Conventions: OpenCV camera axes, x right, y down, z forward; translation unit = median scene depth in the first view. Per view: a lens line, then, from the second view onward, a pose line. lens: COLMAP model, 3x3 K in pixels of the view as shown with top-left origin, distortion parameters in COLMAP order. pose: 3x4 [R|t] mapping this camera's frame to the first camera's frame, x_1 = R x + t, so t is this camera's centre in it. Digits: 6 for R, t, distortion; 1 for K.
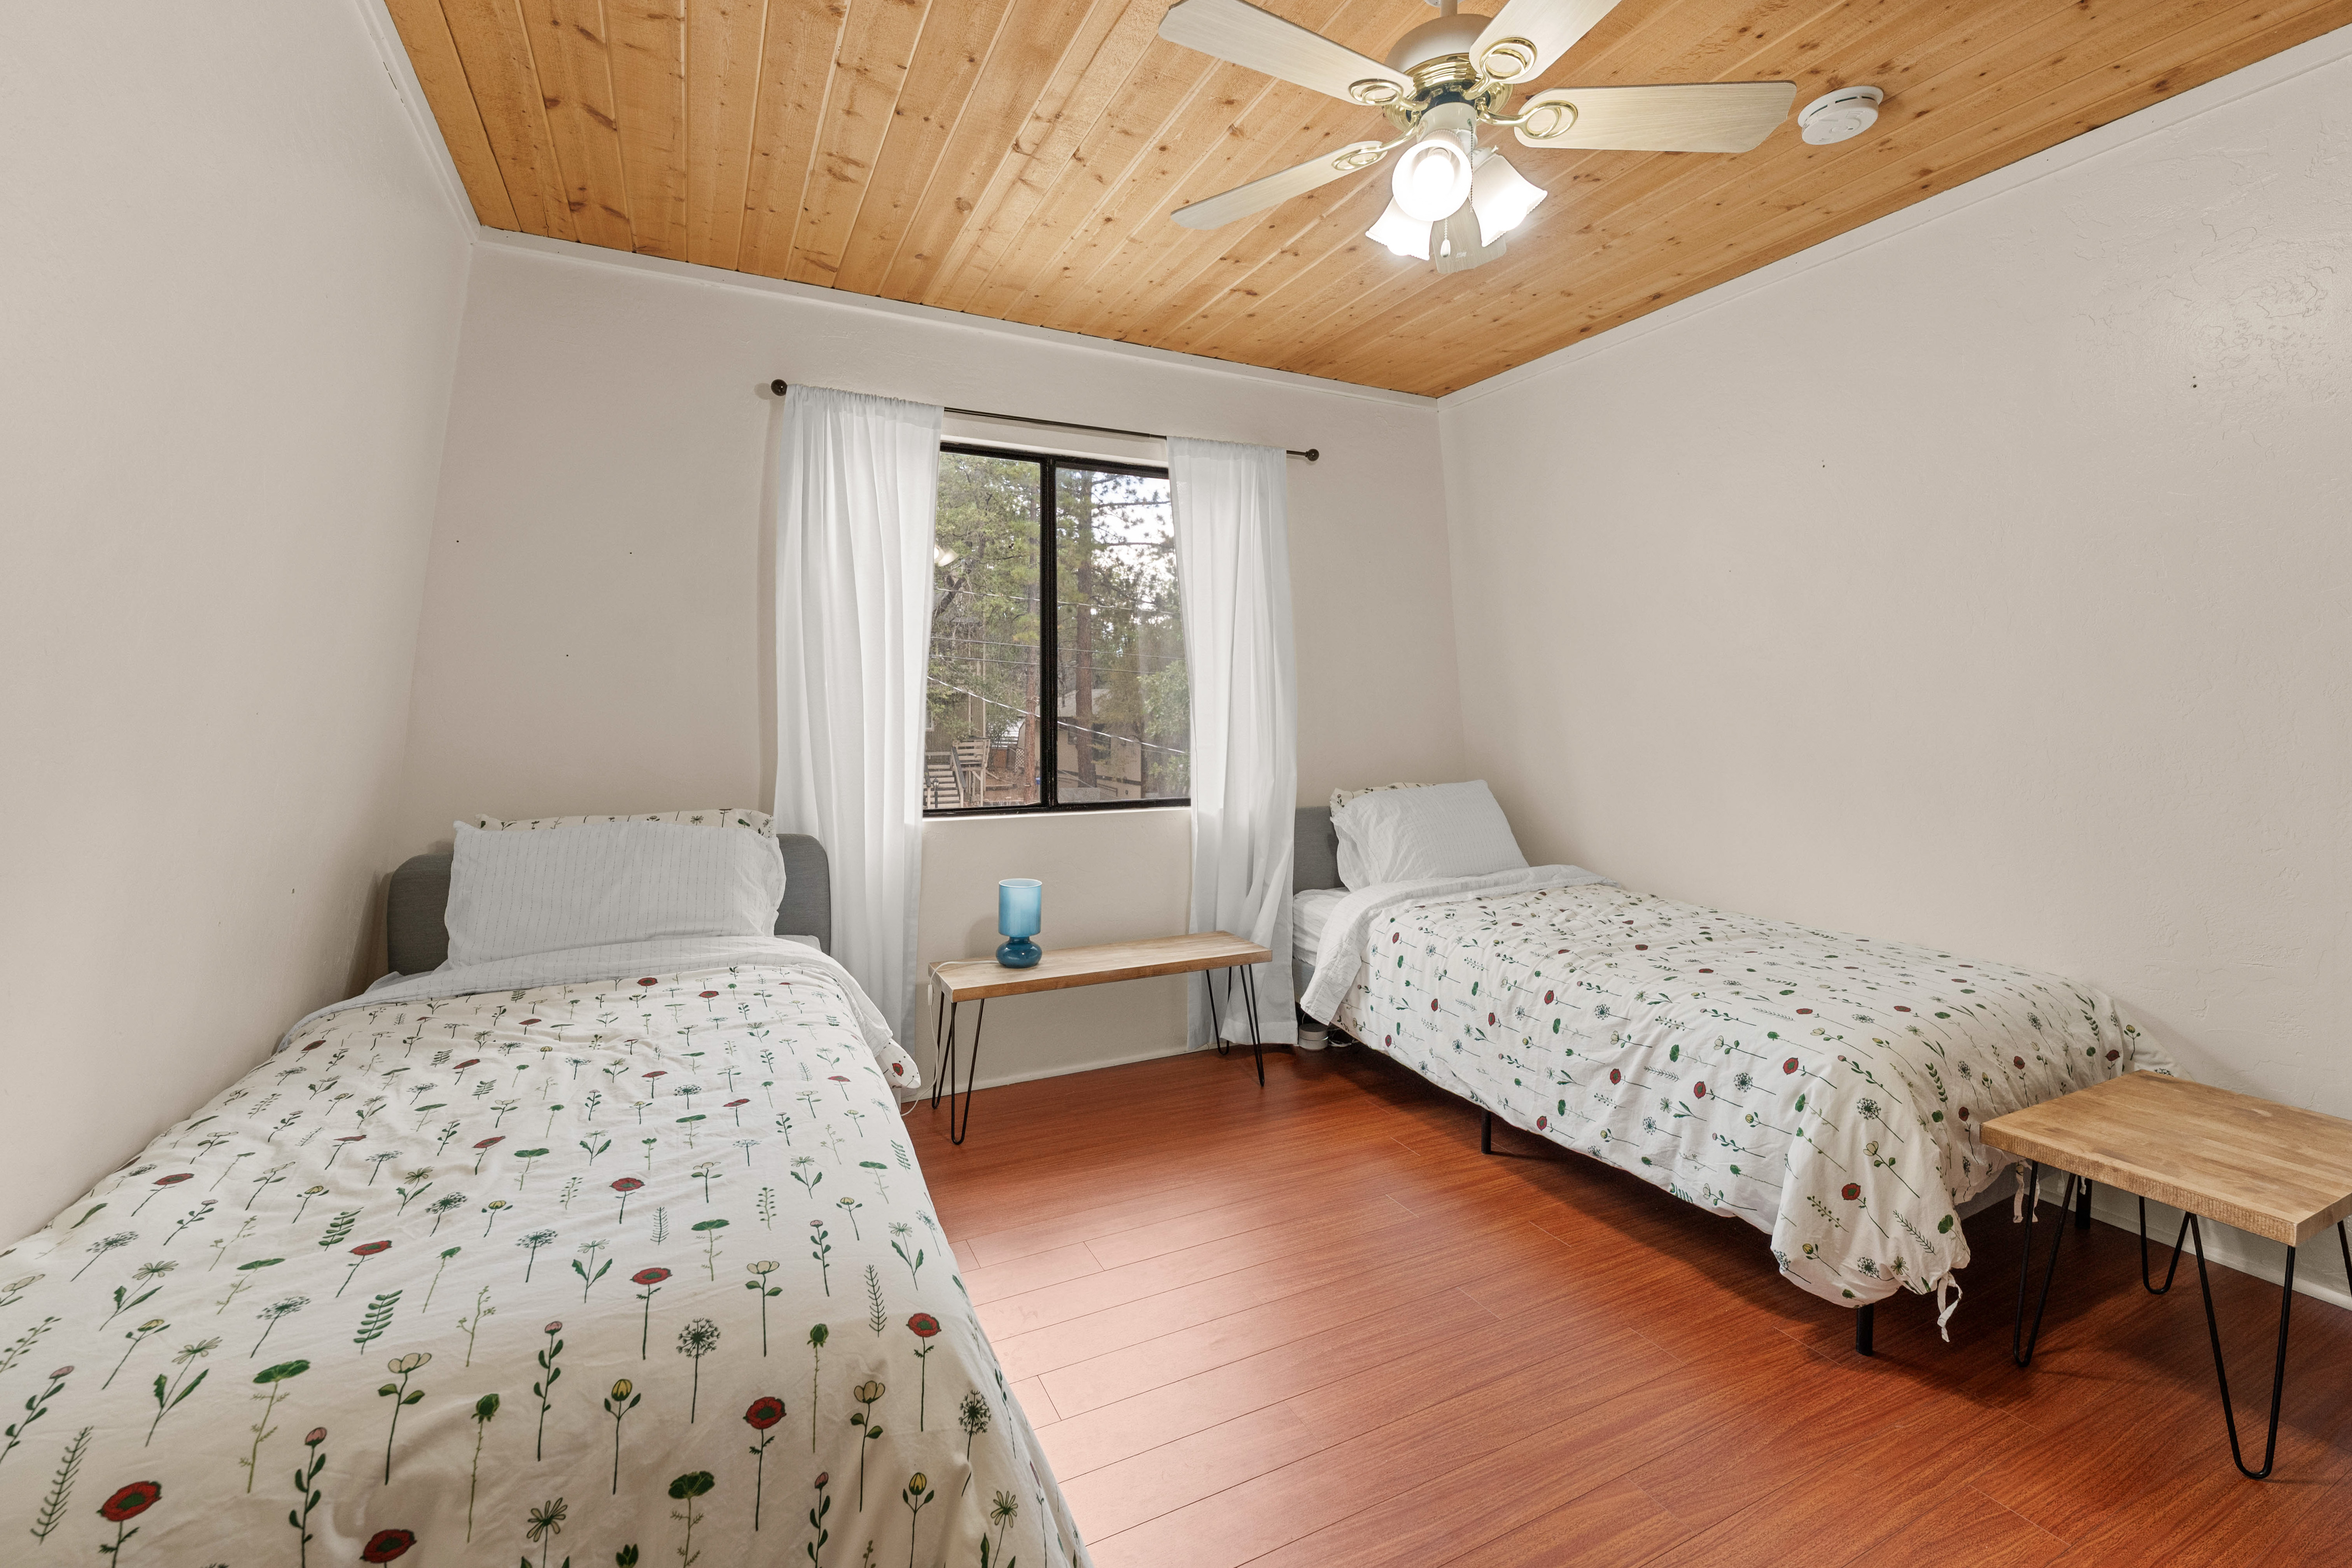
lens RADIAL K [[955.6, 0, 1175.1], [0, 955.6, 775.7], [0, 0, 1]] dist [0.001068, -0.000135]
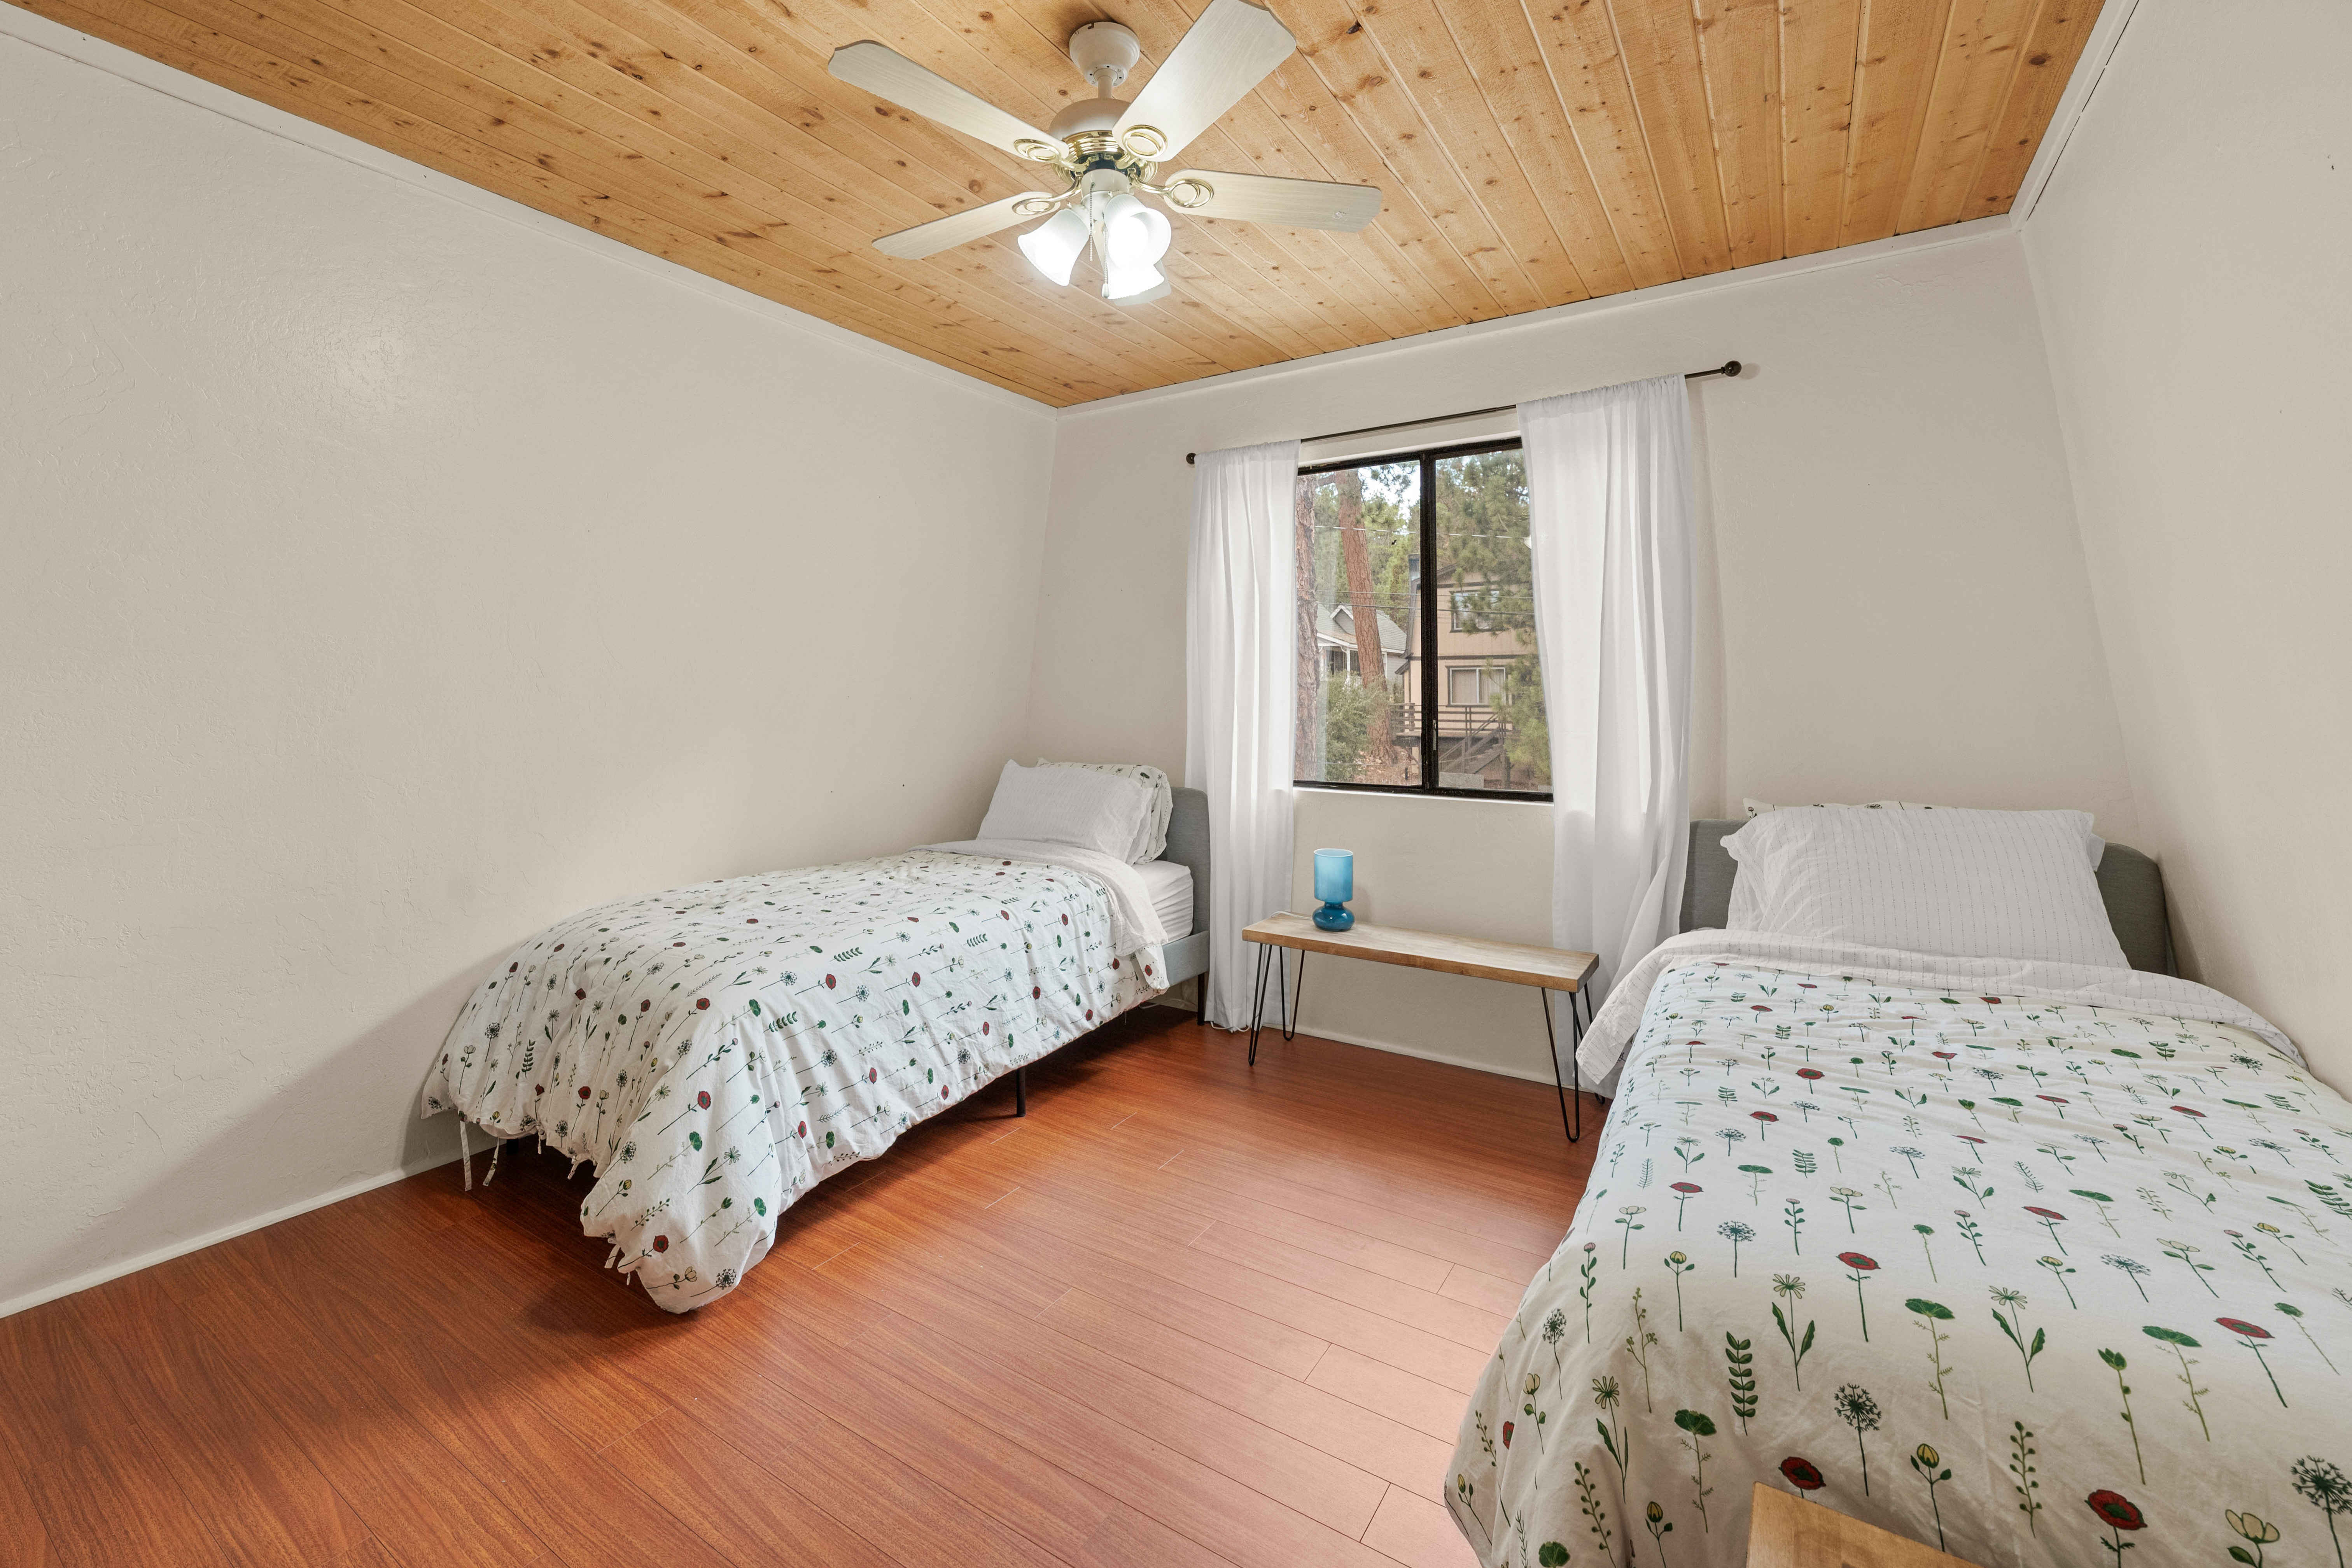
lens RADIAL K [[955.6, 0, 1171.0], [0, 955.6, 707.8], [0, 0, 1]] dist [0.001068, -0.000135]
pose [[0.527837, 0.011550, -0.849267, 0.670169], [-0.057406, 0.998106, -0.022105, -0.018288], [0.847403, 0.060421, 0.527501, 0.255172]]
